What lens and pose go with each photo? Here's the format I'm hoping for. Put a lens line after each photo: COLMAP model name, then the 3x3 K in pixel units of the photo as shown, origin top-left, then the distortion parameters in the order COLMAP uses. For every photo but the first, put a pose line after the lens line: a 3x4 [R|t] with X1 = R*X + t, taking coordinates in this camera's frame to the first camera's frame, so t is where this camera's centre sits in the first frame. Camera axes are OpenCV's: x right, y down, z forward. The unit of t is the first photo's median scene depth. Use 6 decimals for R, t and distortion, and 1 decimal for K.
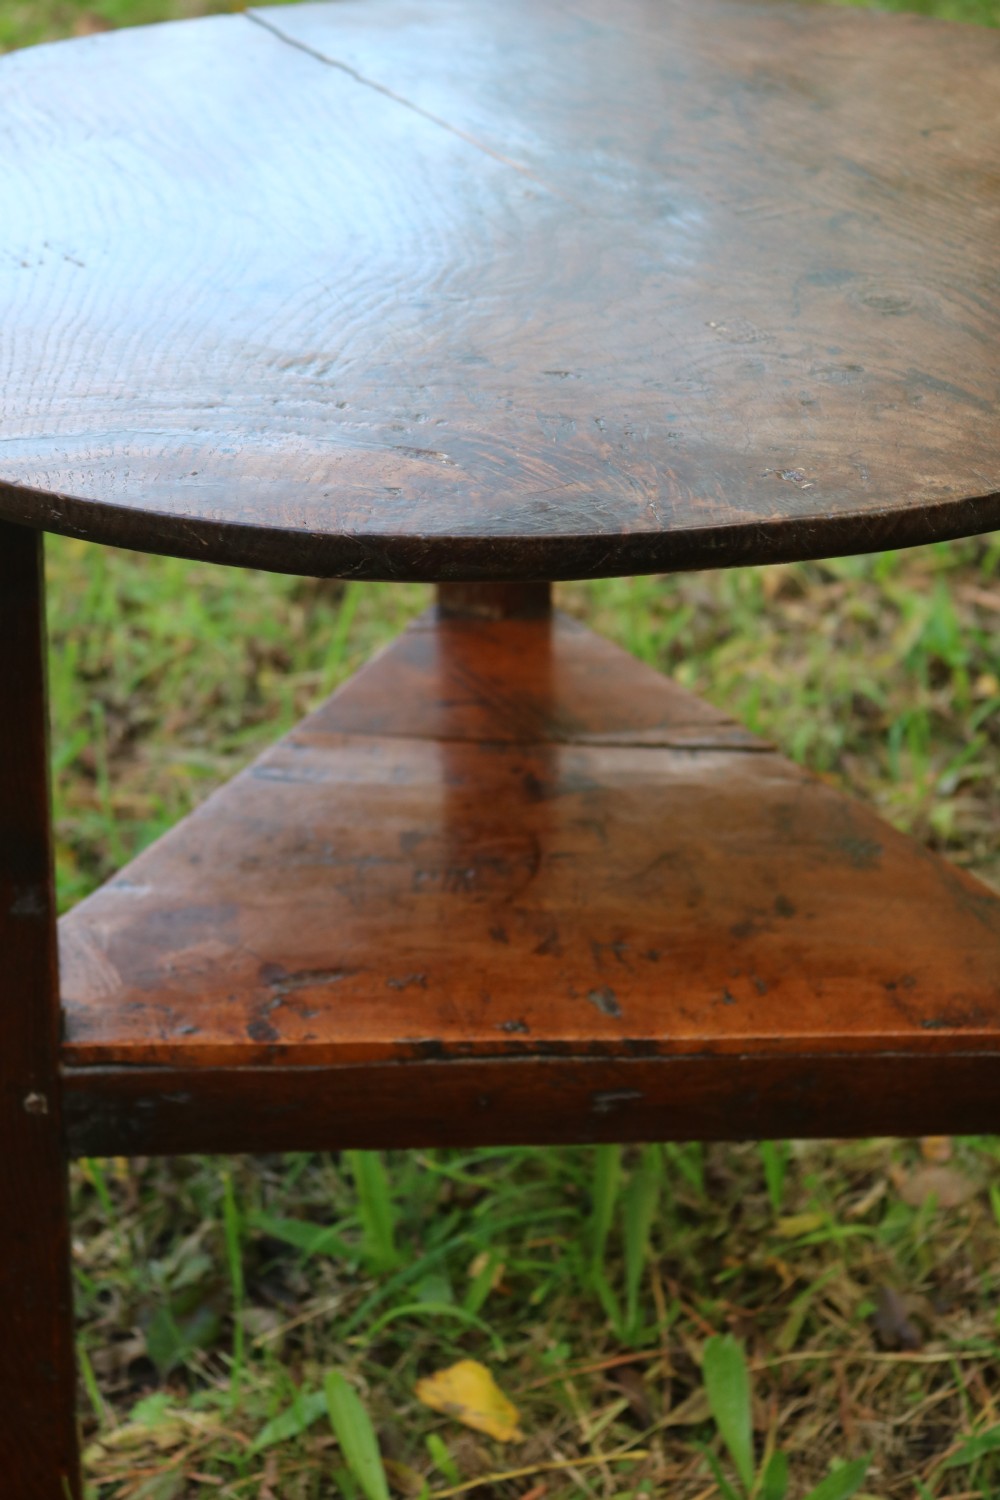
lens RADIAL K [[2802.0, 0, 495.6], [0, 2802.0, 744.3], [0, 0, 1]] dist [0.016687, 0.000000]
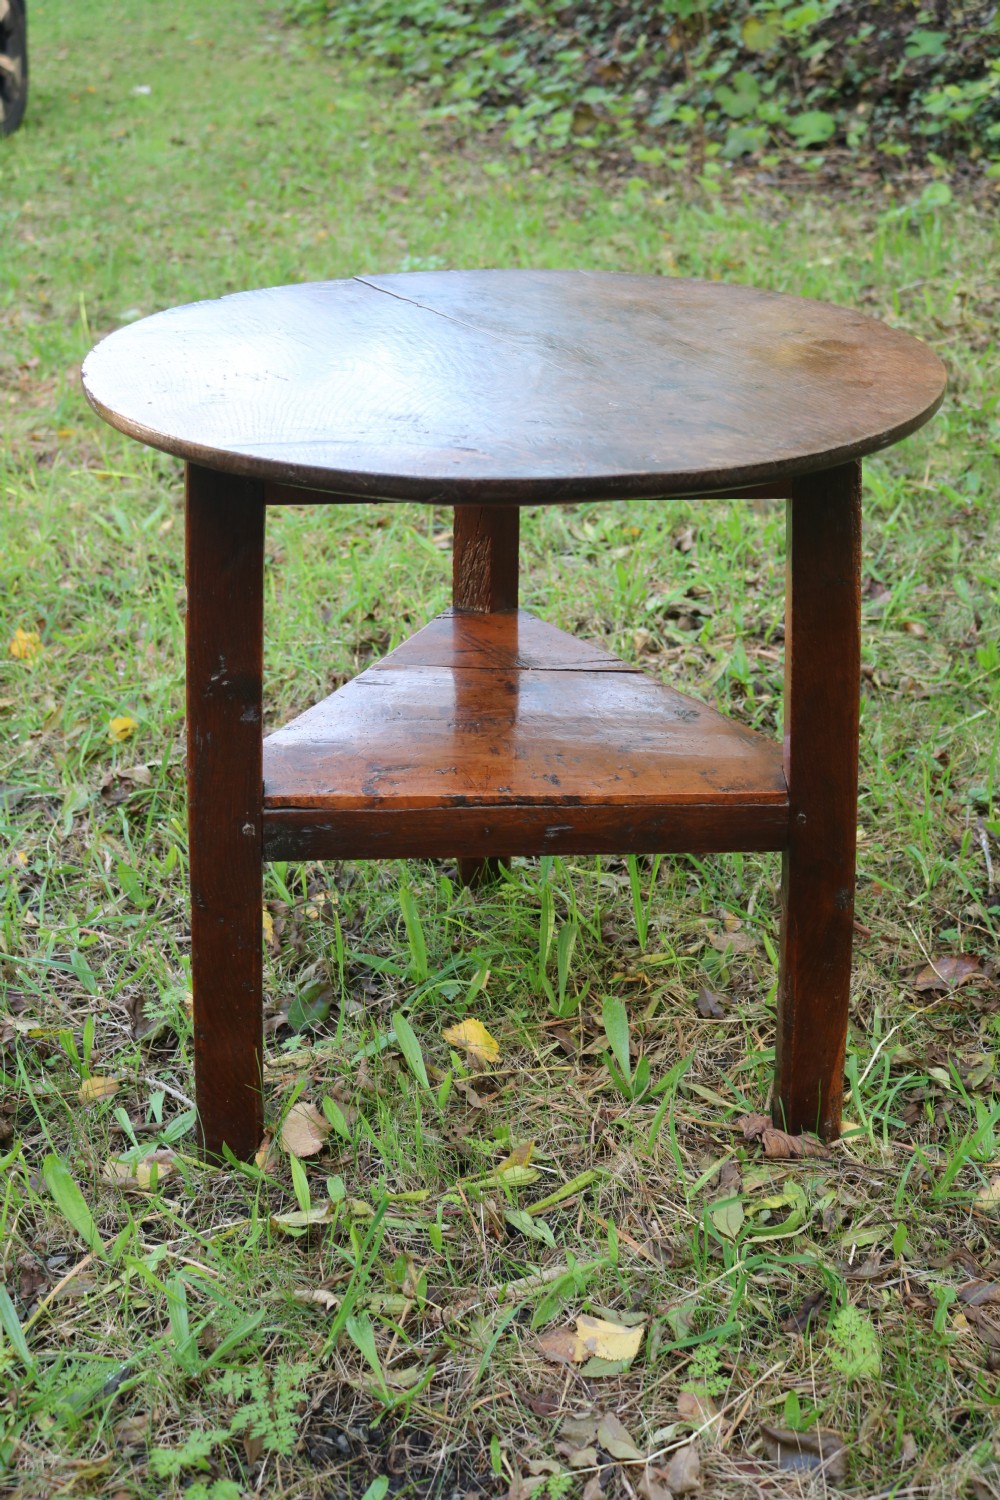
lens RADIAL K [[1967.3, 0, 498.8], [0, 1967.3, 746.7], [0, 0, 1]] dist [-0.029234, 0.000000]
pose [[0.999605, 0.005385, 0.027575, -0.028786], [-0.003421, 0.997486, -0.070780, 0.142138], [-0.027886, 0.070657, 0.997111, -0.274515]]
